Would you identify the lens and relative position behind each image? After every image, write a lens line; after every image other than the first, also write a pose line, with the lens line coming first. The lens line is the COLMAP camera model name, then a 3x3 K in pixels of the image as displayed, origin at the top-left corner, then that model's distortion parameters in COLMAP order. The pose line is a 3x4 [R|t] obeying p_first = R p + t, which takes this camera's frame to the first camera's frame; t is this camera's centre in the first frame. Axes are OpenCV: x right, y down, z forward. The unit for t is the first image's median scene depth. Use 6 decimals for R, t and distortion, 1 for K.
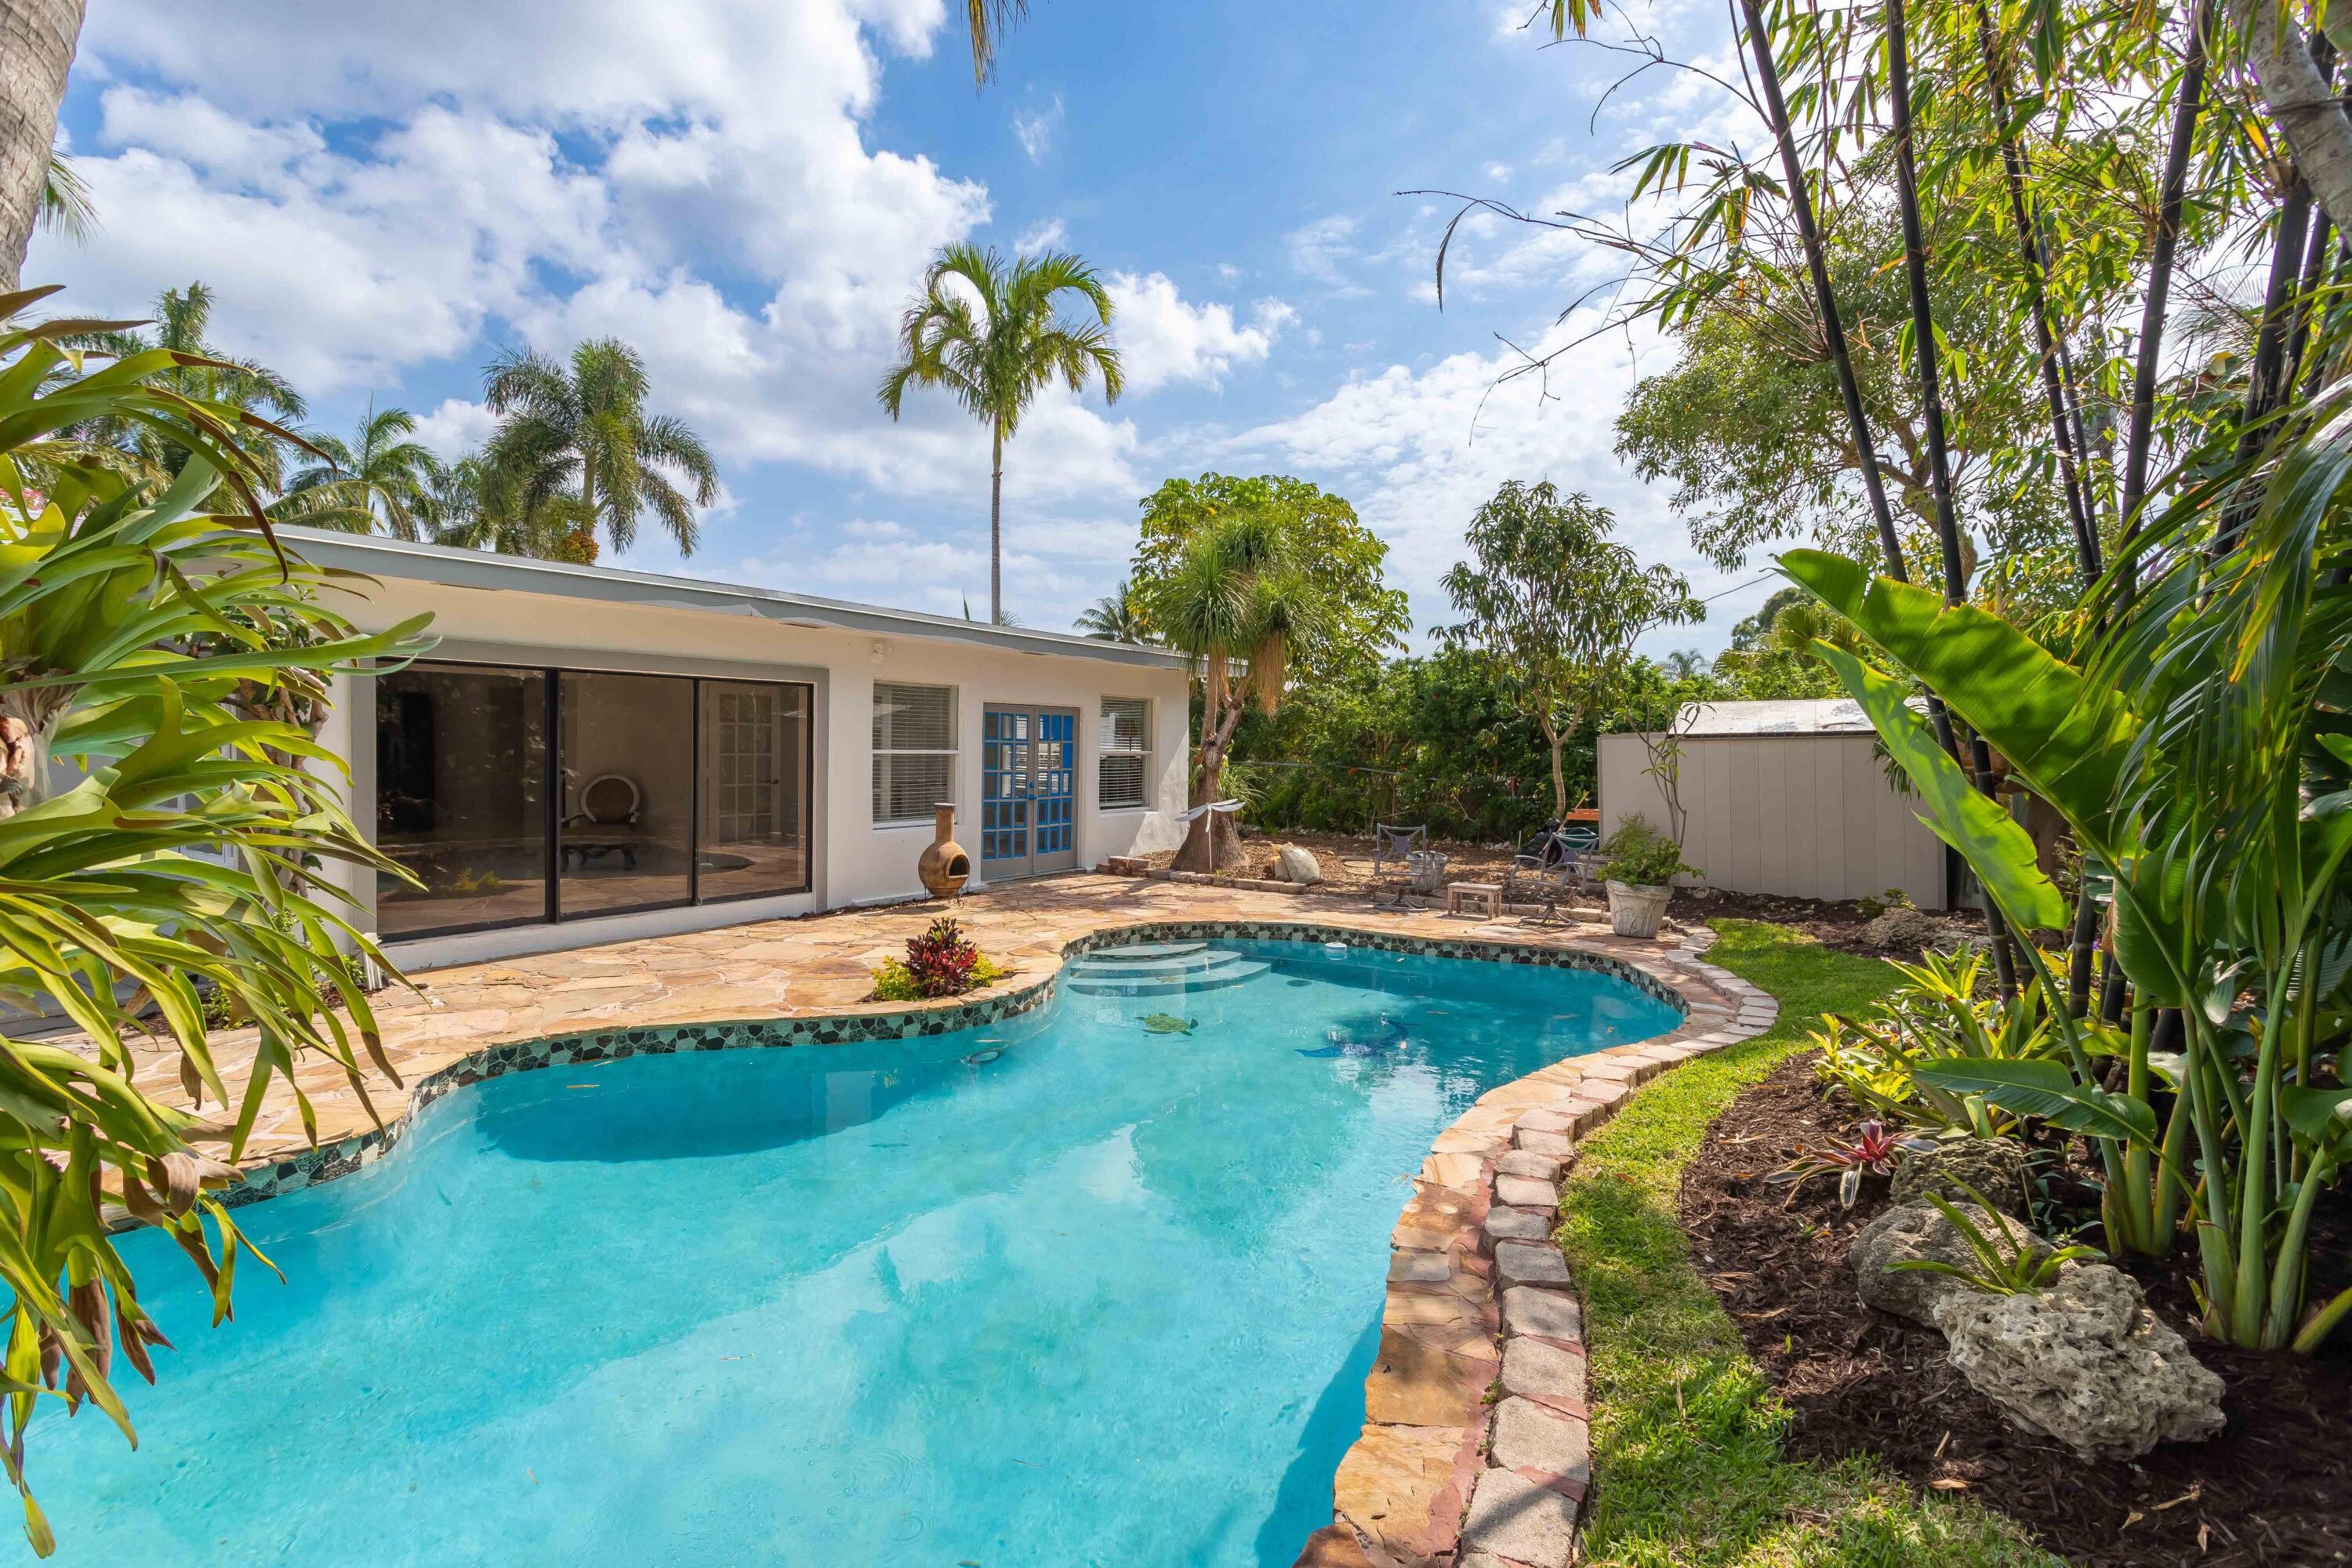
lens RADIAL K [[1150.3, 0, 1175.7], [0, 1150.3, 773.0], [0, 0, 1]] dist [0.000577, 0.000457]
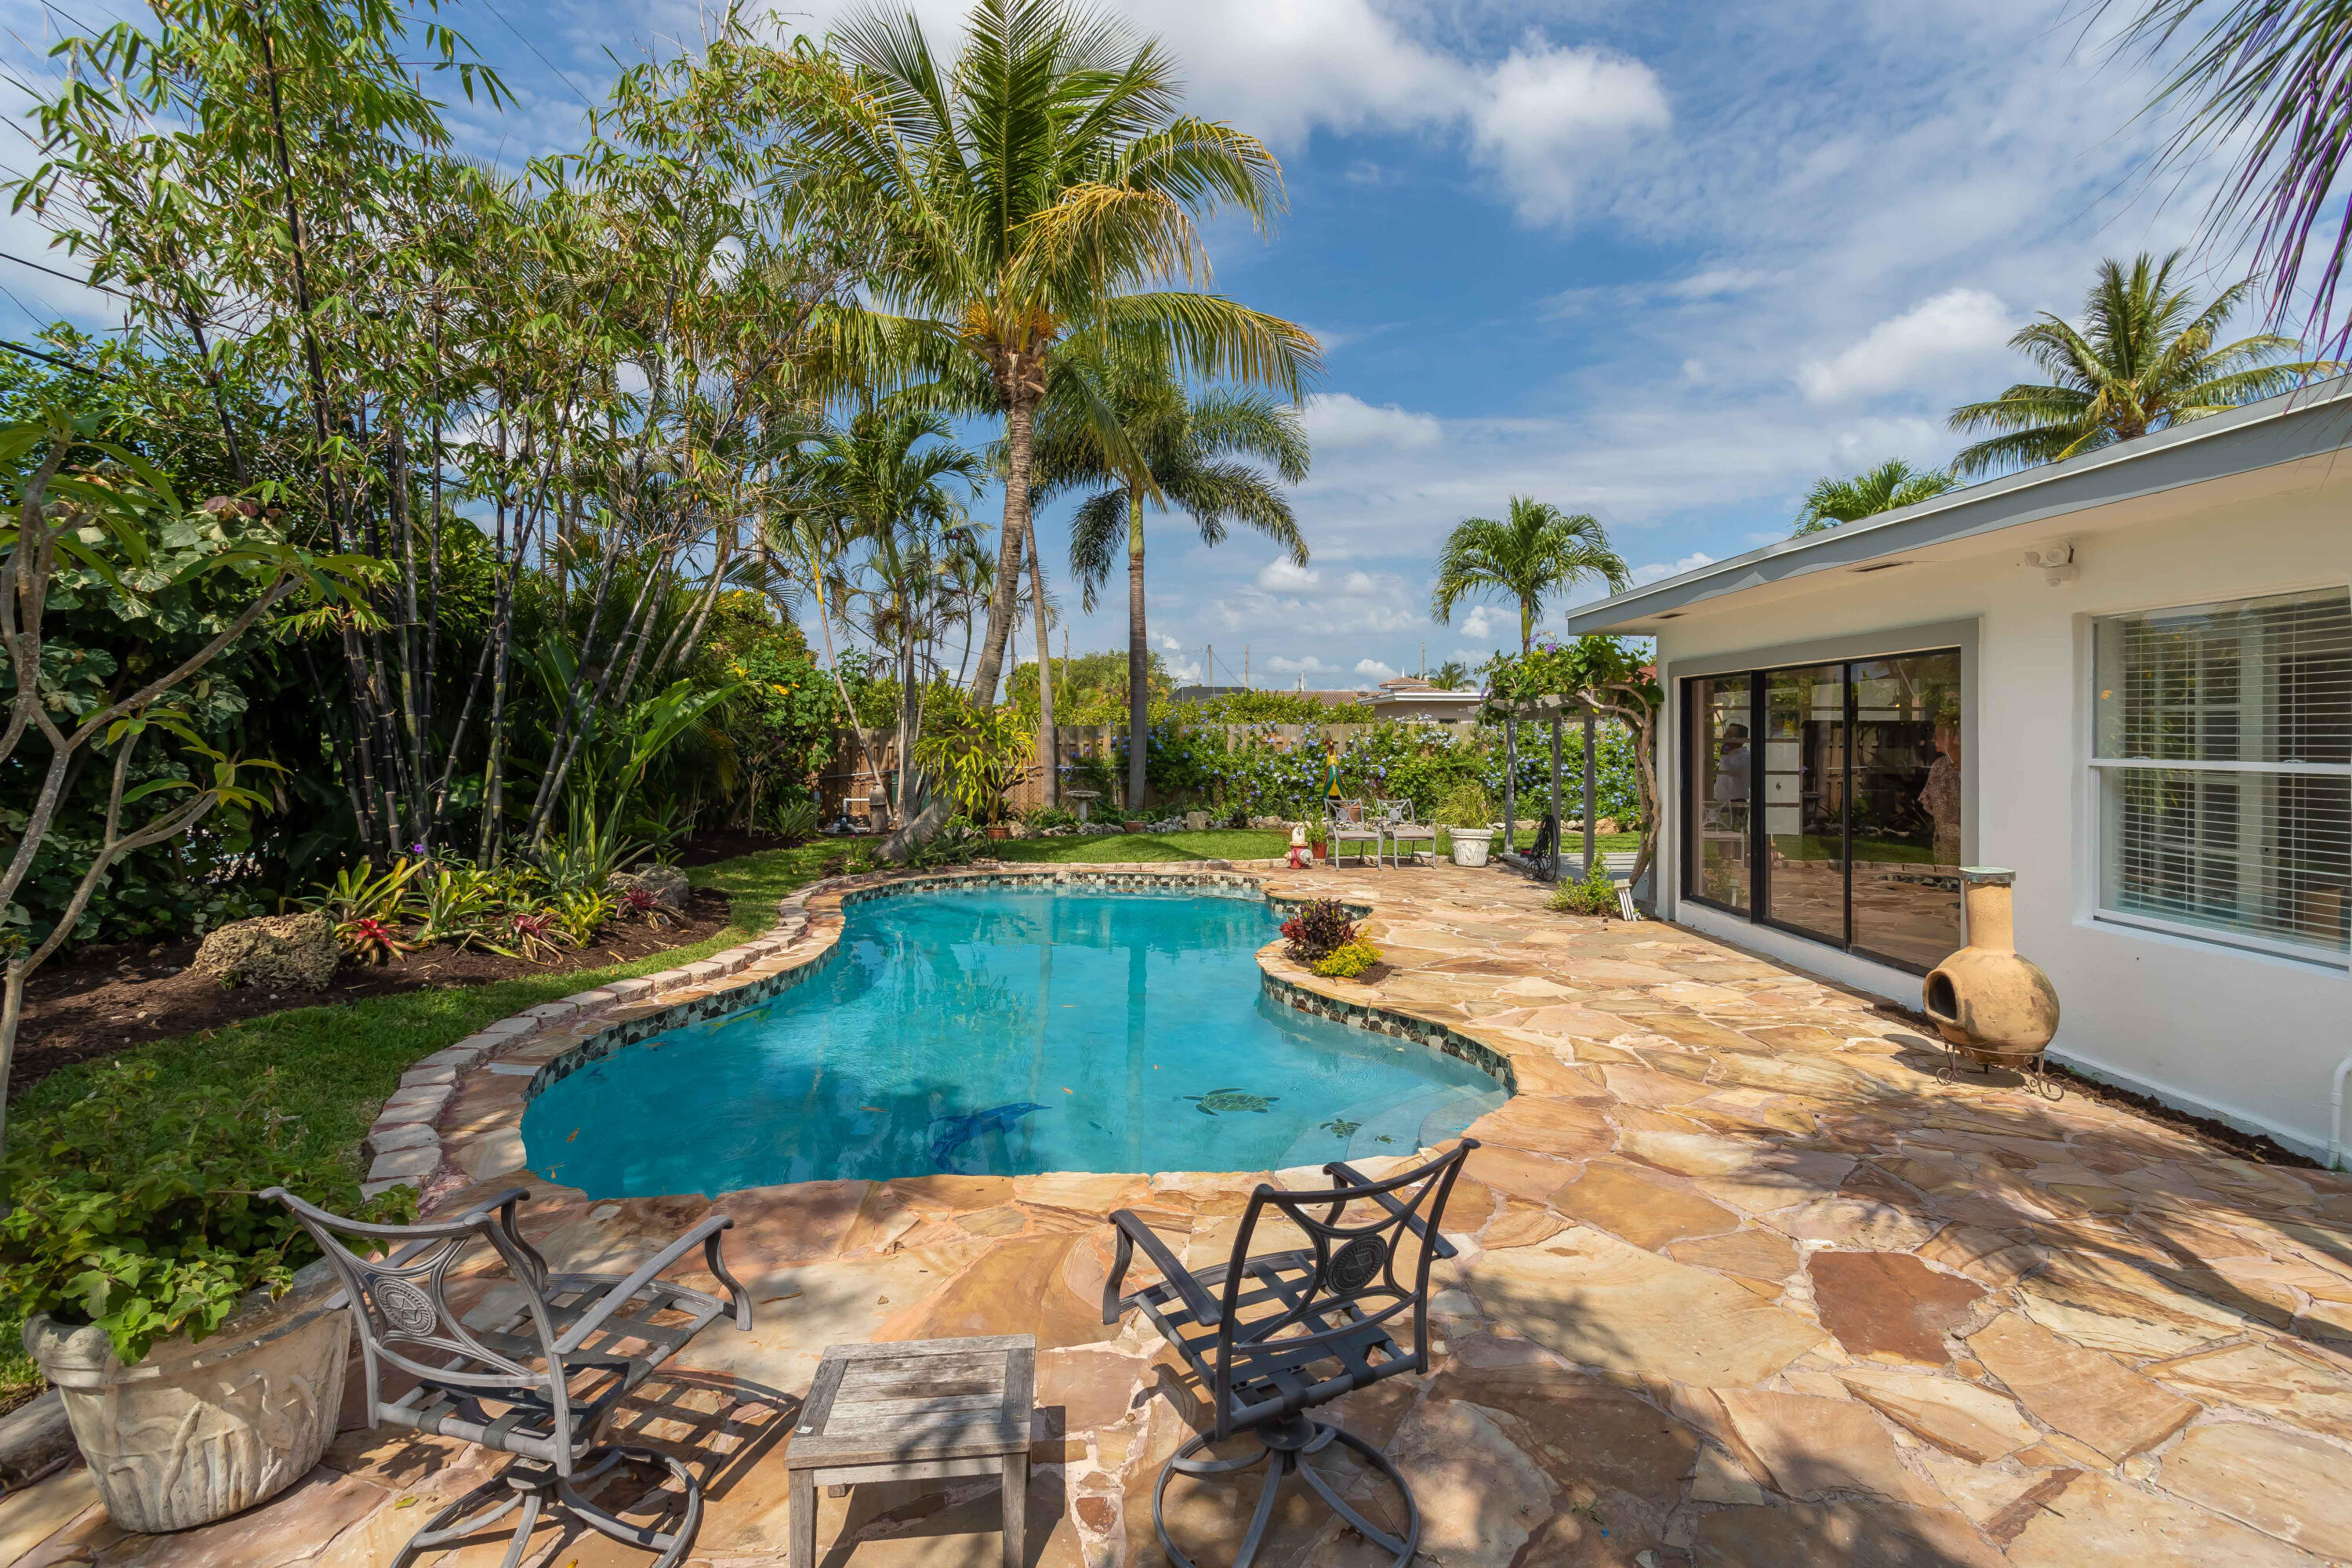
lens RADIAL K [[1150.3, 0, 1175.7], [0, 1150.3, 773.0], [0, 0, 1]] dist [0.000577, 0.000457]
pose [[-0.848952, 0.000148, -0.528470, 0.334883], [-0.026684, 0.998712, 0.043145, -0.024527], [0.527796, 0.050730, -0.847855, 1.220154]]
